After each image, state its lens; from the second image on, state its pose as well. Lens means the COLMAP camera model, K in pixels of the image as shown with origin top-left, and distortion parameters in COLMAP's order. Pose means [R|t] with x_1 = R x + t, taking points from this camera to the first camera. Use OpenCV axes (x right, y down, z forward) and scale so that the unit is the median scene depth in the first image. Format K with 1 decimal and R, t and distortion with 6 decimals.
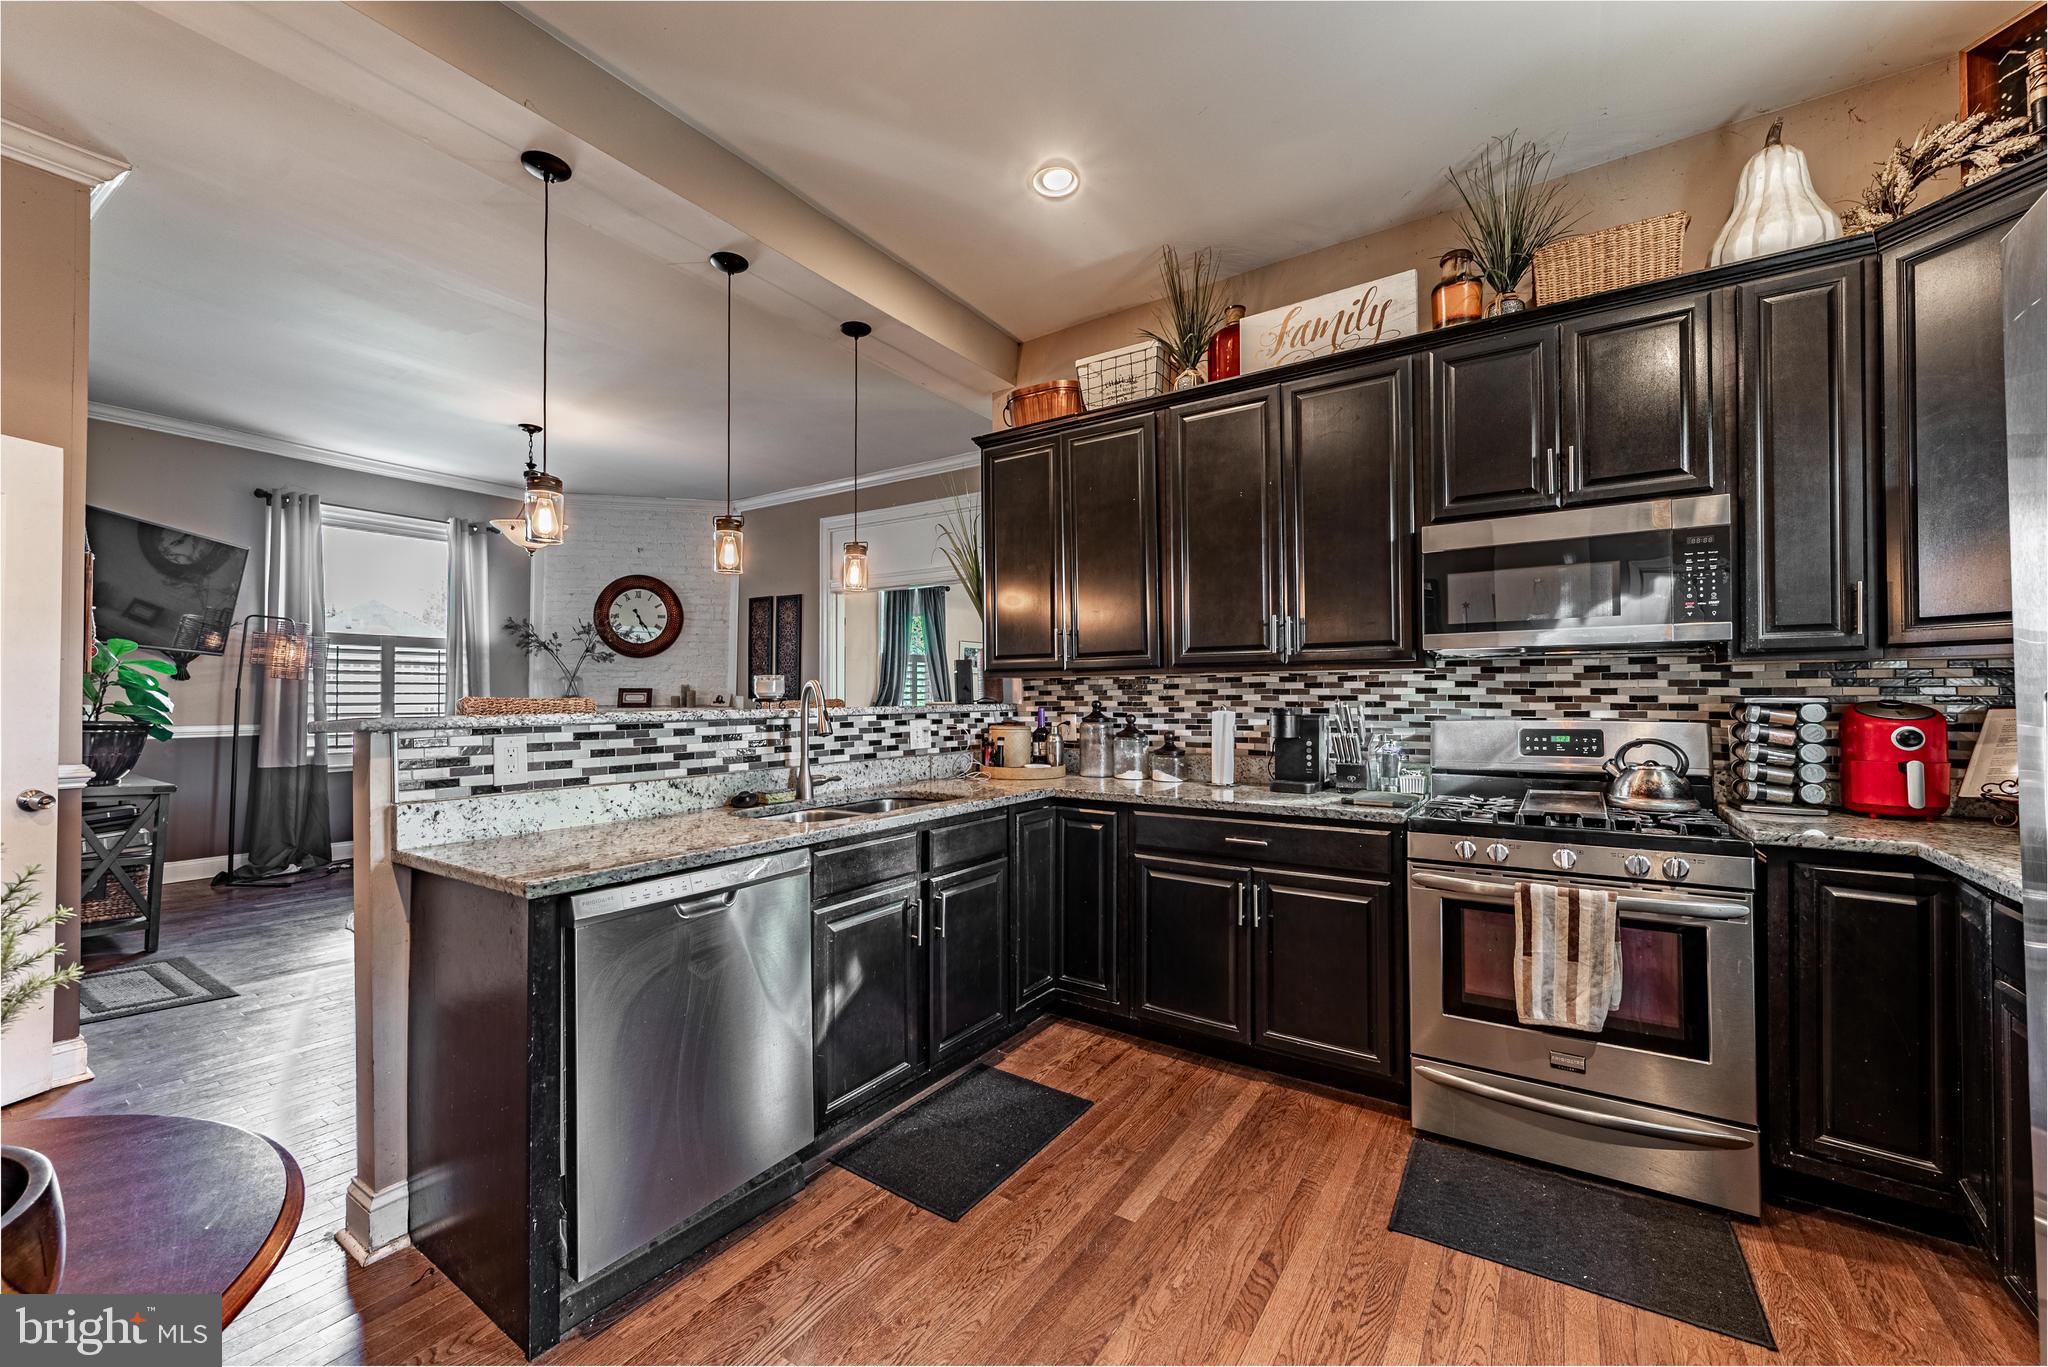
lens RADIAL K [[810.2, 0, 1022.8], [0, 810.2, 688.4], [0, 0, 1]] dist [-0.002545, -0.000213]
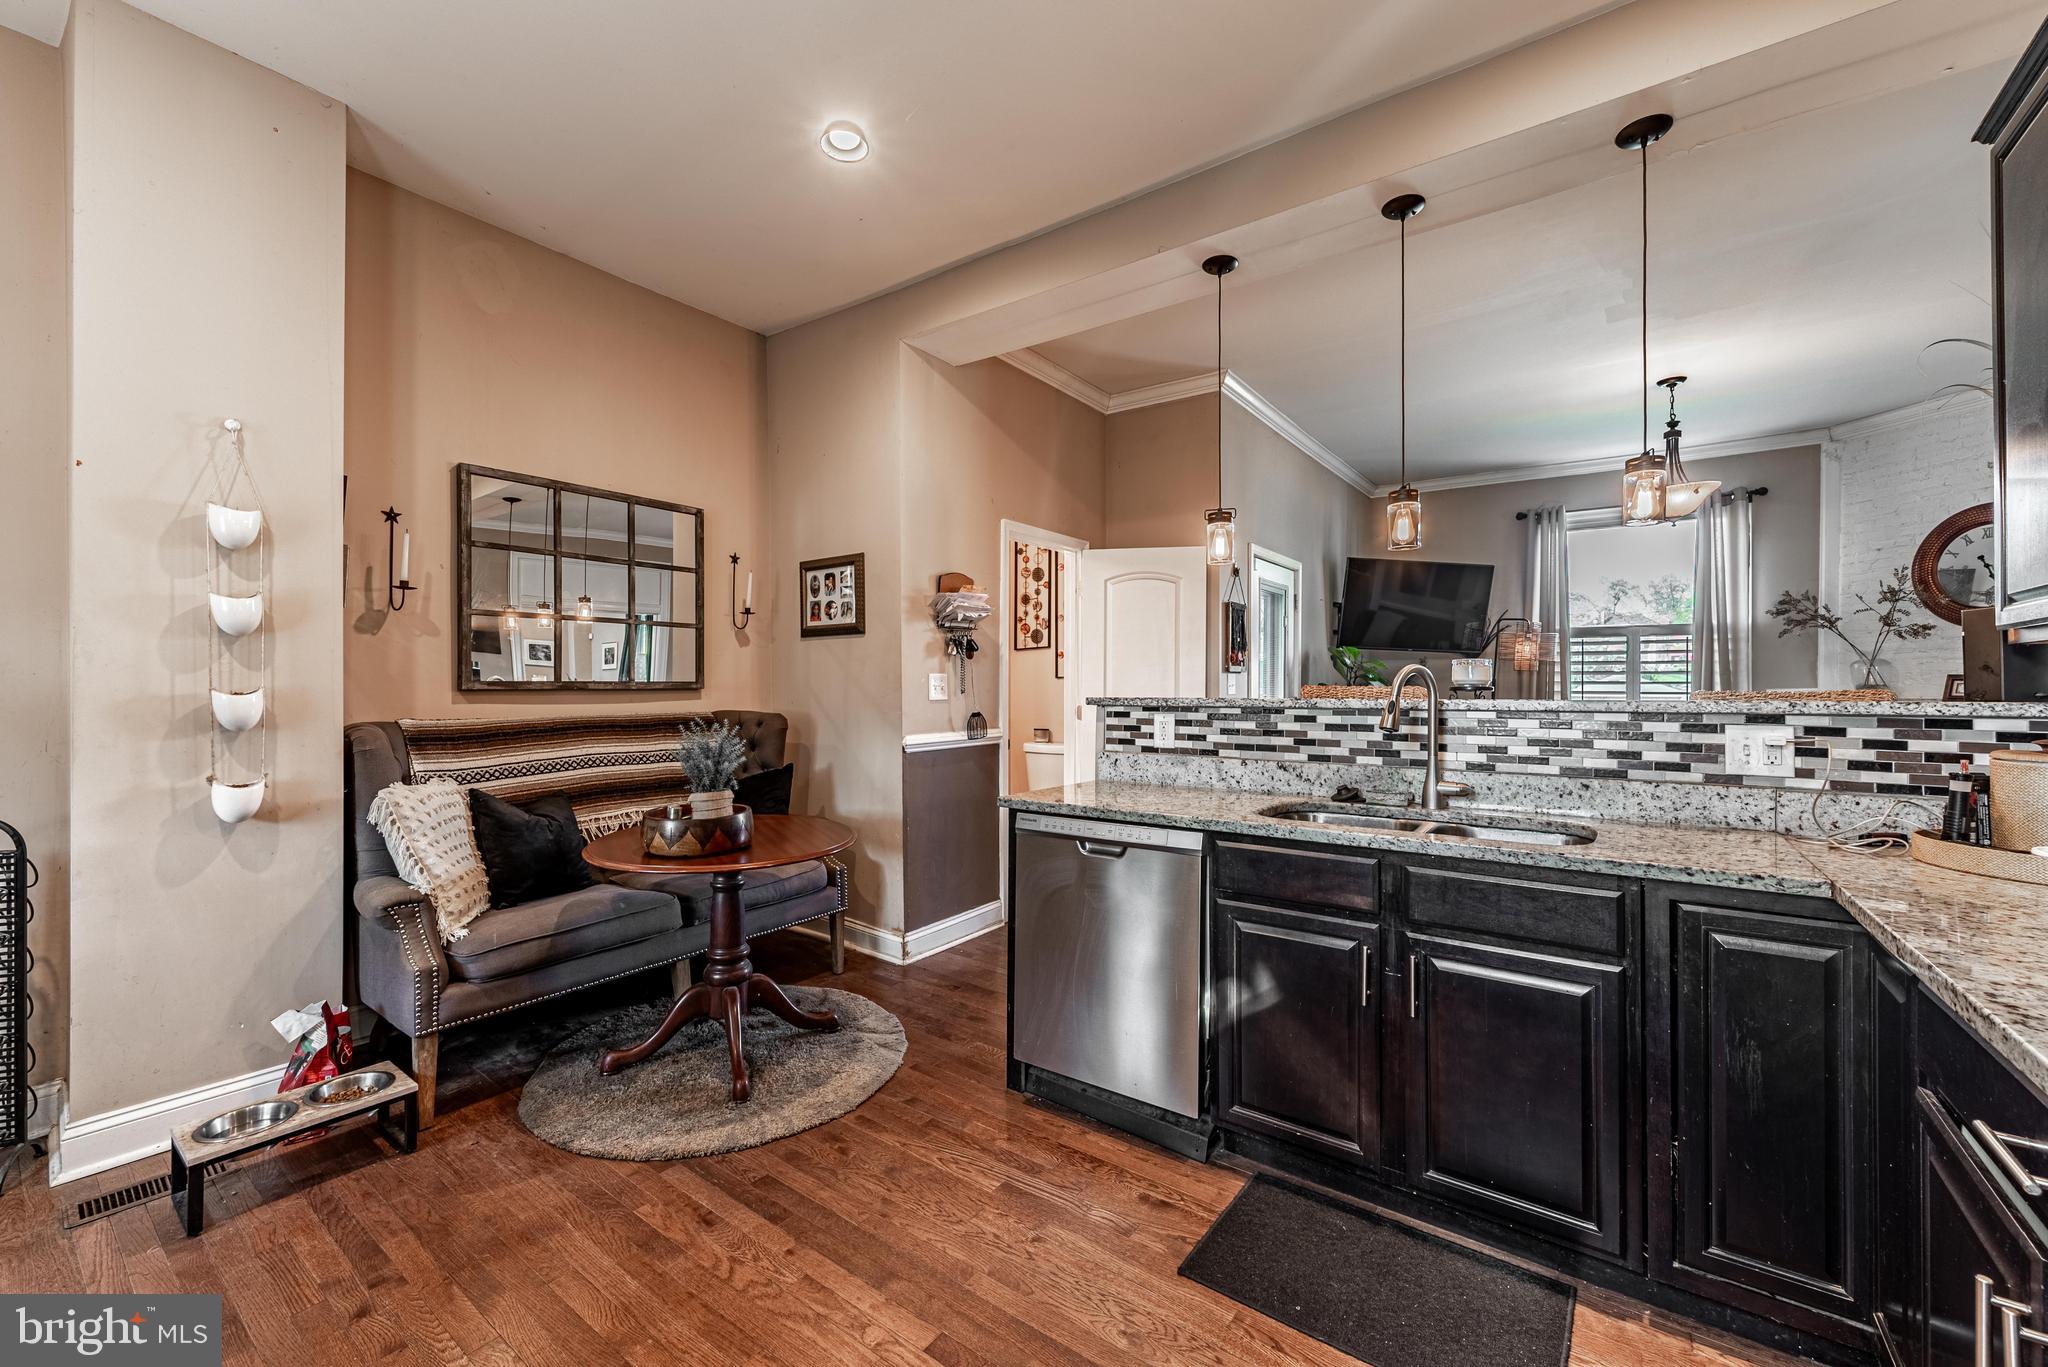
lens RADIAL K [[810.2, 0, 1022.8], [0, 810.2, 688.4], [0, 0, 1]] dist [-0.002545, -0.000213]
pose [[-0.048905, 0.003291, -0.998798, 0.608923], [0.008676, 0.999958, 0.002870, 0.008341], [0.998766, -0.008525, -0.048932, 0.658235]]
